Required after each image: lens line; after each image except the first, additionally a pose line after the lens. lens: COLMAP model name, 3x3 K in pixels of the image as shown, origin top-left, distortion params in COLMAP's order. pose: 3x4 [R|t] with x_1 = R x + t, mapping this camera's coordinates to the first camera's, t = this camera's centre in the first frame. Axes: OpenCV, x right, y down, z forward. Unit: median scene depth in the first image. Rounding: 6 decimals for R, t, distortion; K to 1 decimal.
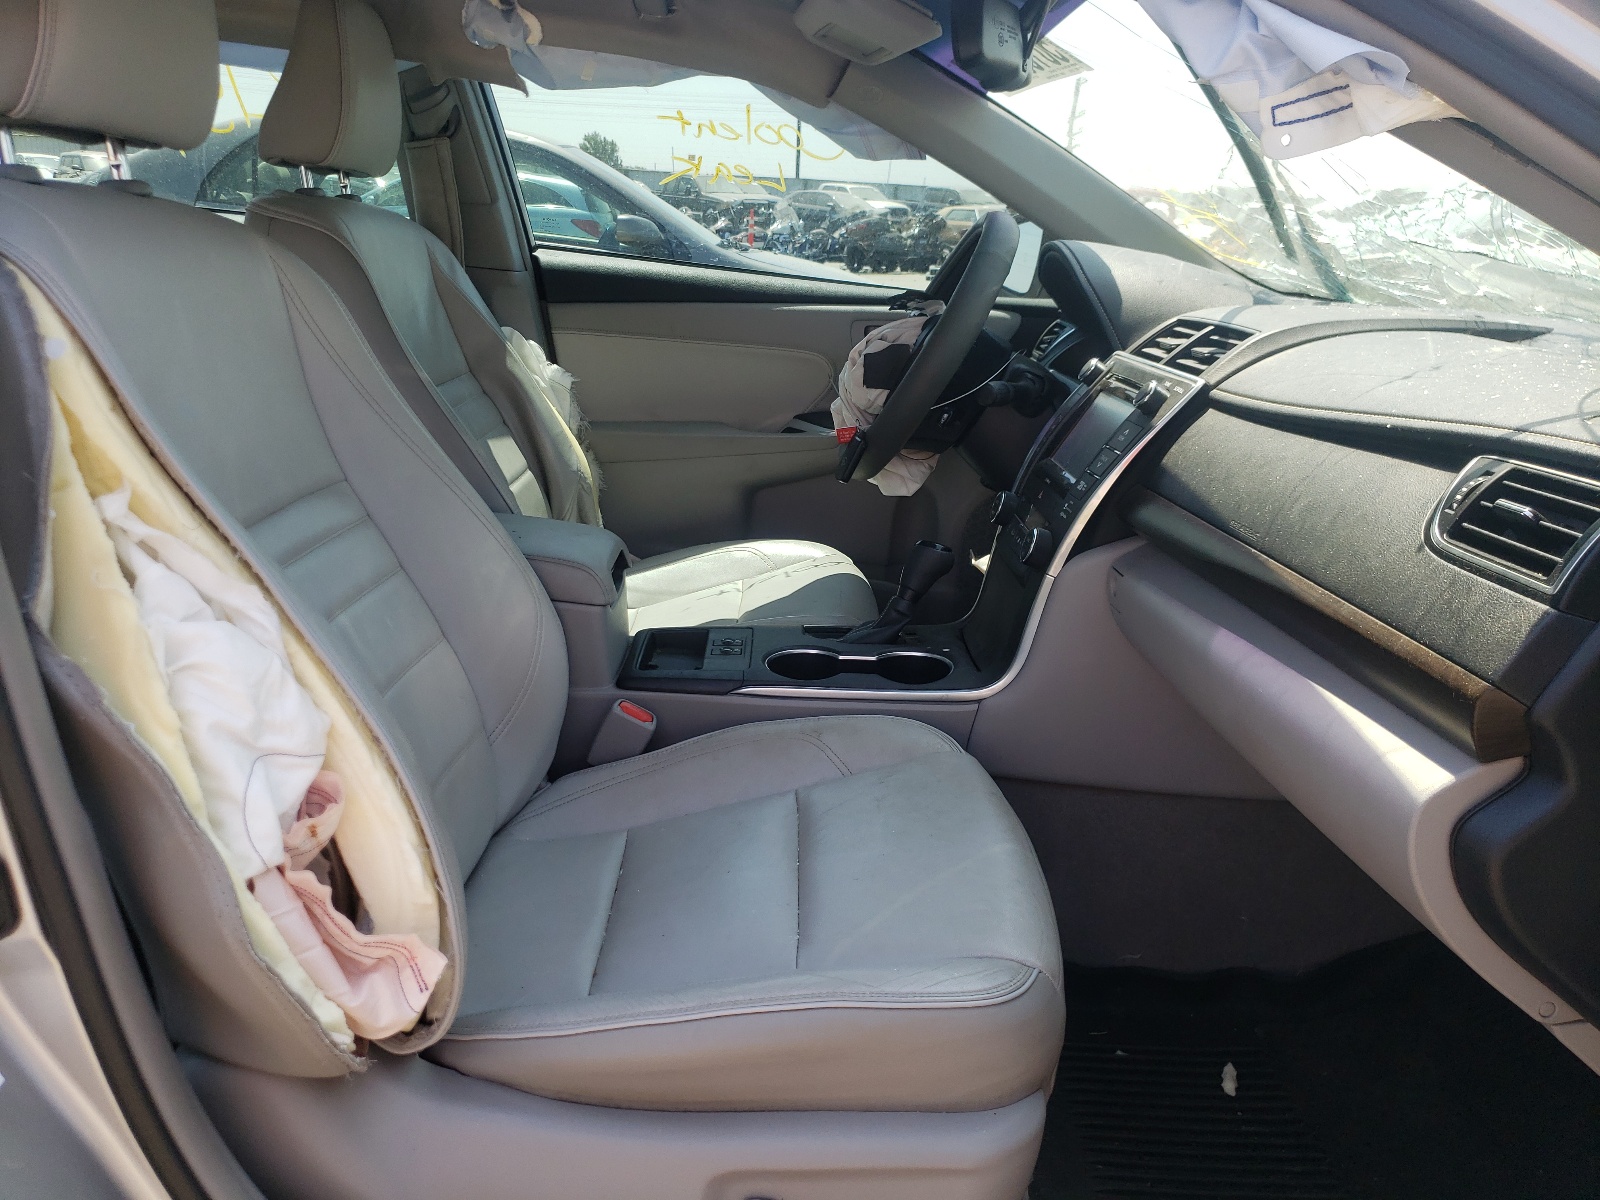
lens RADIAL K [[1288.9, 0, 787.2], [0, 1288.9, 606.1], [0, 0, 1]] dist [0.040913, 0.034526]
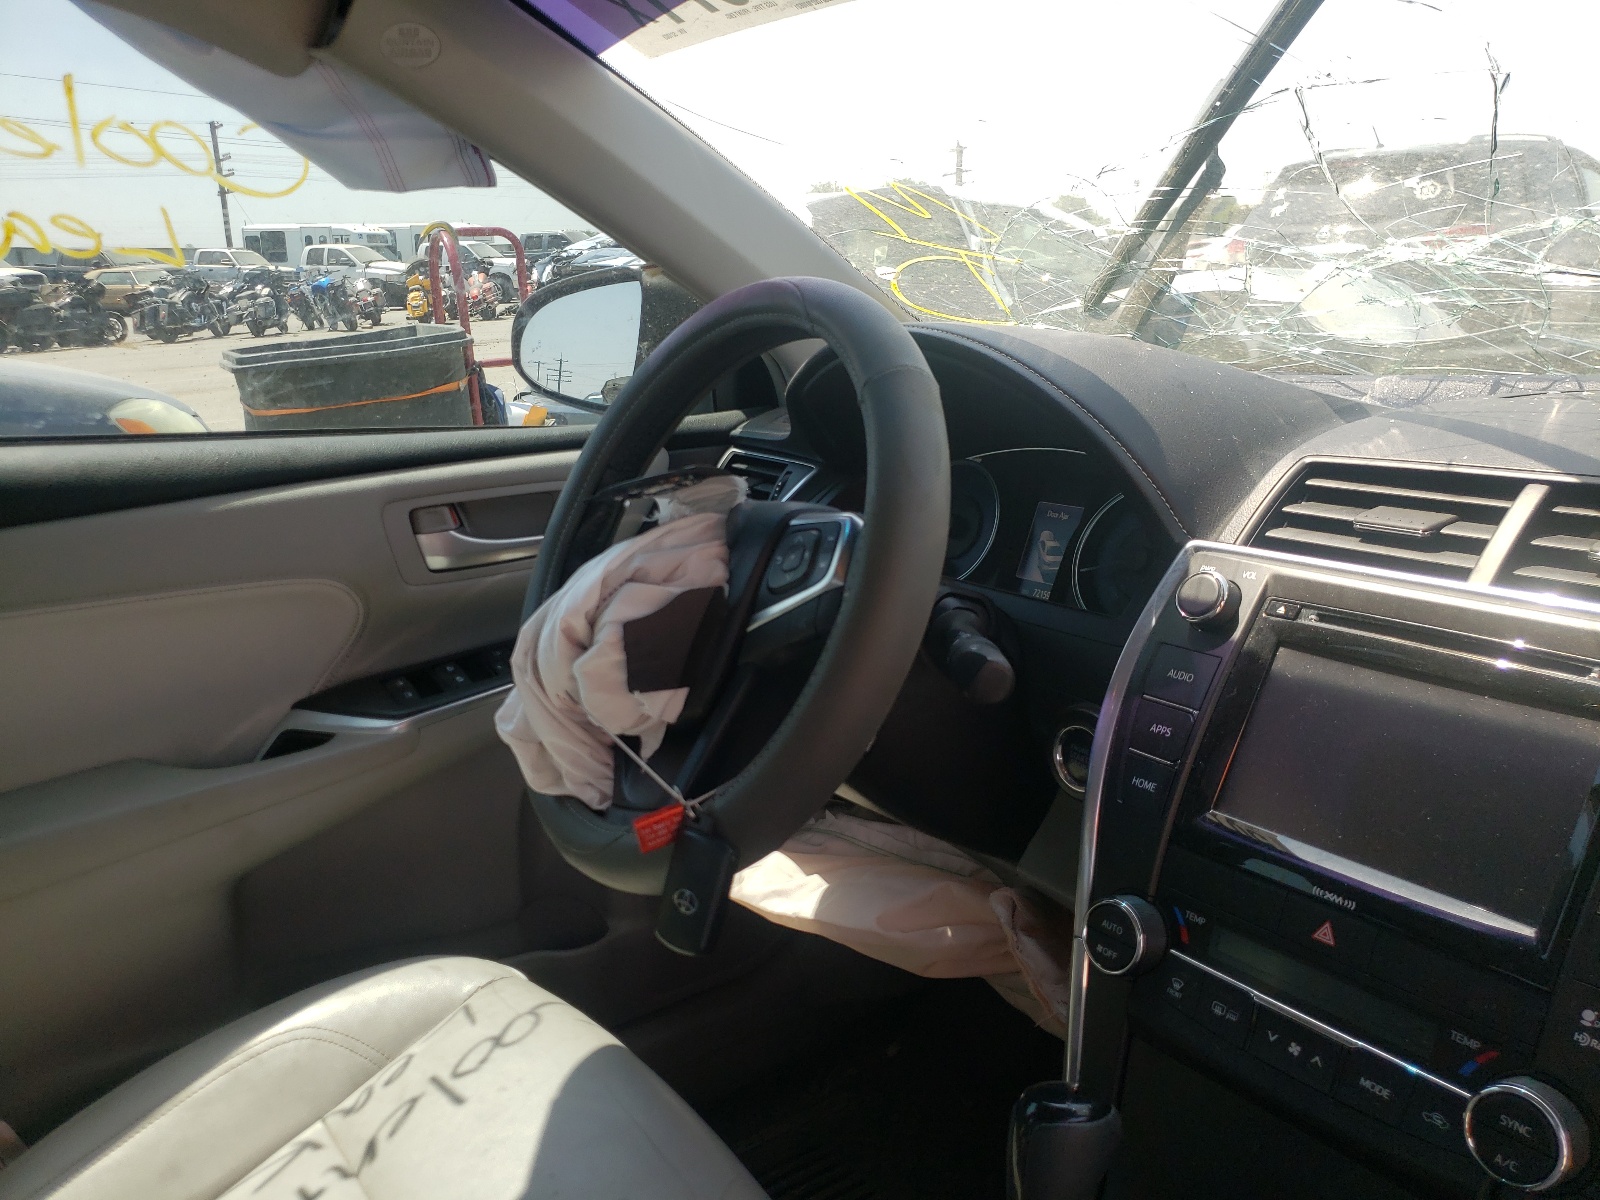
lens RADIAL K [[1288.9, 0, 792.8], [0, 1288.9, 599.5], [0, 0, 1]] dist [0.040913, 0.034526]
pose [[0.823995, -0.213032, 0.525024, -0.094346], [0.232899, 0.972071, 0.028903, -0.160937], [-0.516518, 0.098461, 0.850597, 0.483315]]
